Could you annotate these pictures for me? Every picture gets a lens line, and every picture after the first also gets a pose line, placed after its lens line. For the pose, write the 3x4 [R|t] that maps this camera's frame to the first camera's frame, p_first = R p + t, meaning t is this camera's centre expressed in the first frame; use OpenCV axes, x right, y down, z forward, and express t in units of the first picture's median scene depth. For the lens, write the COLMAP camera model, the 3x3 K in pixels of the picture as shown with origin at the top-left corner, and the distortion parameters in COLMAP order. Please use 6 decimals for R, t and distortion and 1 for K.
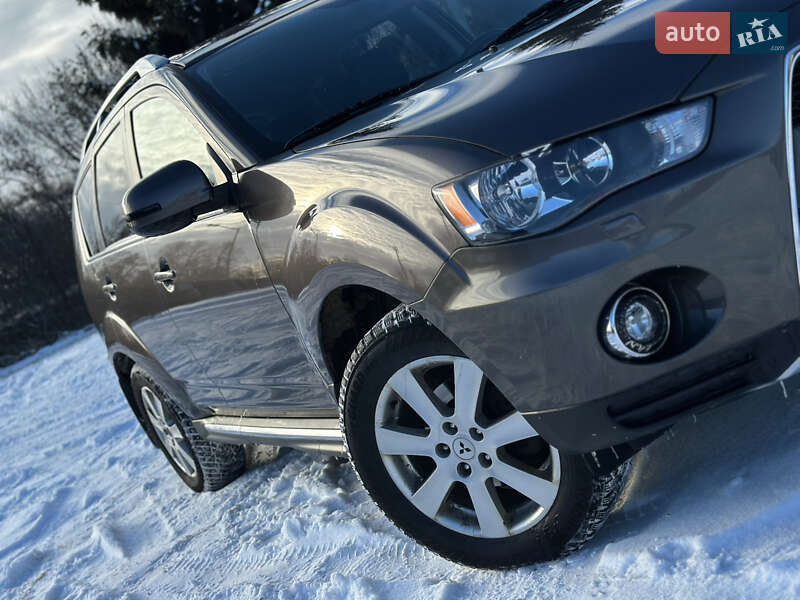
lens RADIAL K [[1098.3, 0, 403.9], [0, 1098.3, 305.0], [0, 0, 1]] dist [0.124235, -0.022789]
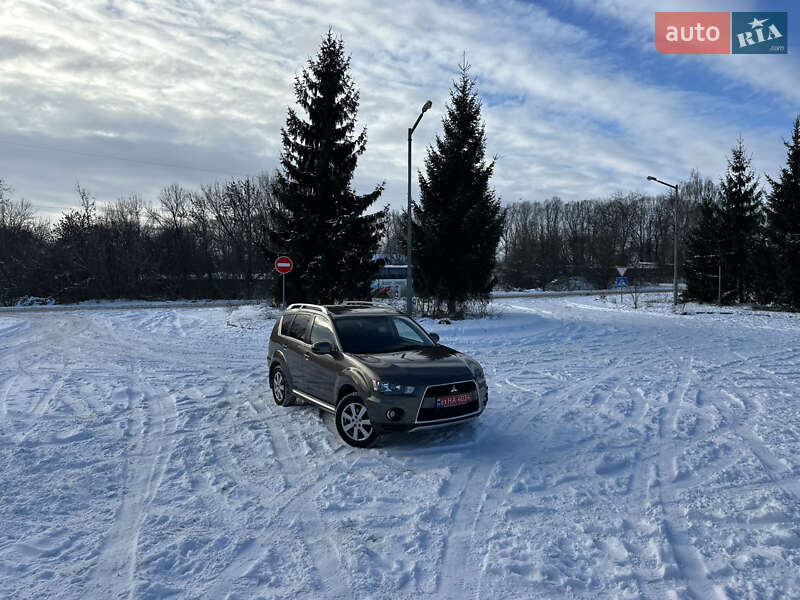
lens RADIAL K [[552.0, 0, 400.8], [0, 552.0, 304.1], [0, 0, 1]] dist [0.065657, -0.003451]
pose [[0.898993, 0.431163, 0.076874, -0.175589], [-0.420401, 0.898755, -0.124509, -0.118190], [-0.122774, 0.079615, 0.989236, -1.475845]]
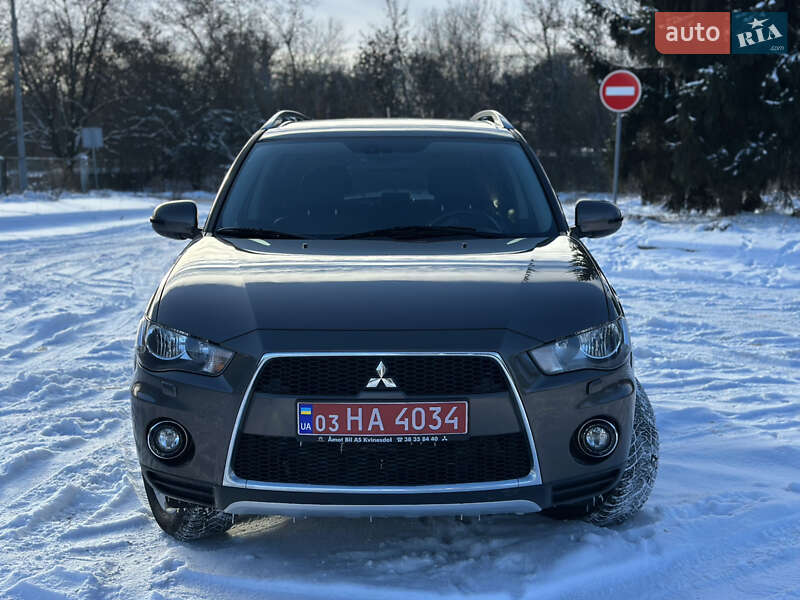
lens RADIAL K [[1098.3, 0, 403.9], [0, 1098.3, 305.0], [0, 0, 1]] dist [0.124235, -0.022789]
pose [[0.786613, 0.495087, -0.368956, 0.706469], [-0.454625, 0.868743, 0.196474, -0.462980], [0.417800, 0.013188, 0.908443, -0.304747]]
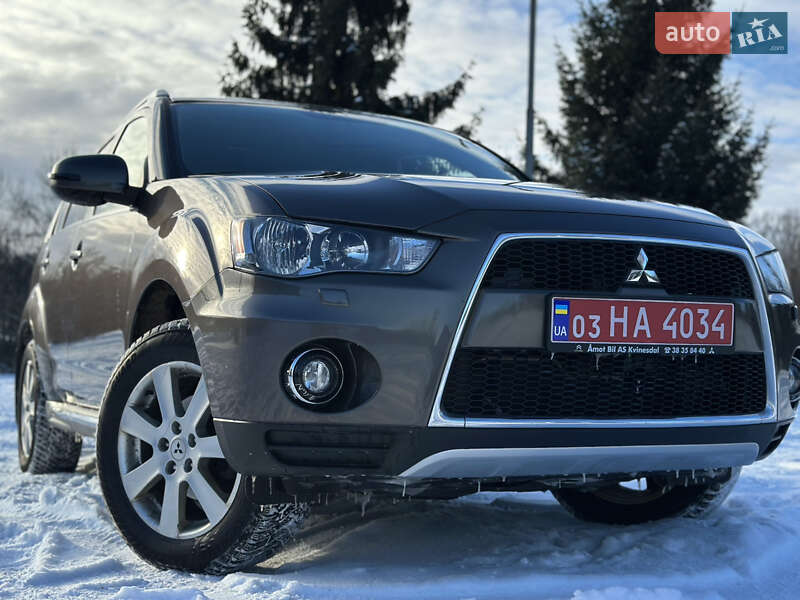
lens RADIAL K [[1098.3, 0, 403.9], [0, 1098.3, 305.0], [0, 0, 1]] dist [0.124235, -0.022789]
pose [[0.889166, 0.452219, -0.069871, 0.232531], [-0.457308, 0.872897, -0.170060, 0.073124], [-0.015914, 0.183164, 0.982954, -0.145796]]
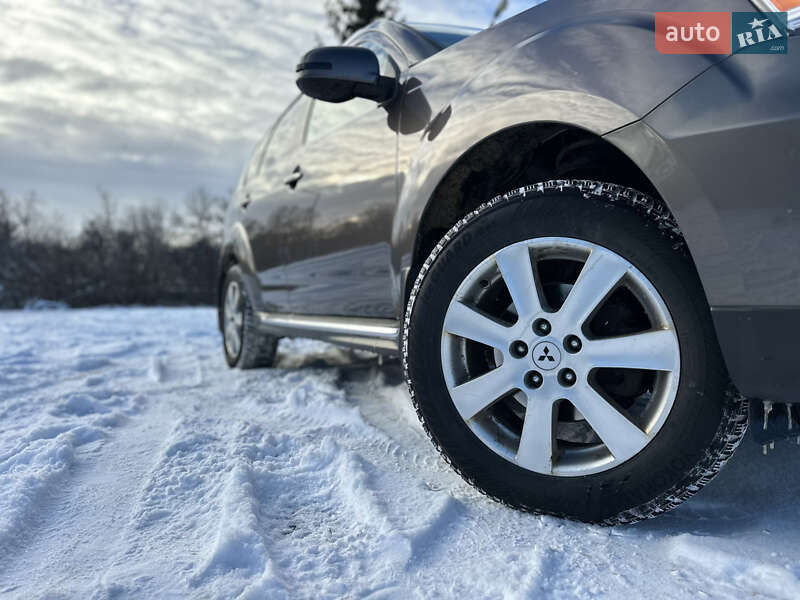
lens RADIAL K [[552.0, 0, 400.8], [0, 552.0, 304.1], [0, 0, 1]] dist [0.065657, -0.003451]
pose [[0.897048, 0.441926, 0.002629, -0.055872], [-0.437082, 0.888064, -0.142486, 0.172627], [-0.065303, 0.126668, 0.989793, 0.479548]]
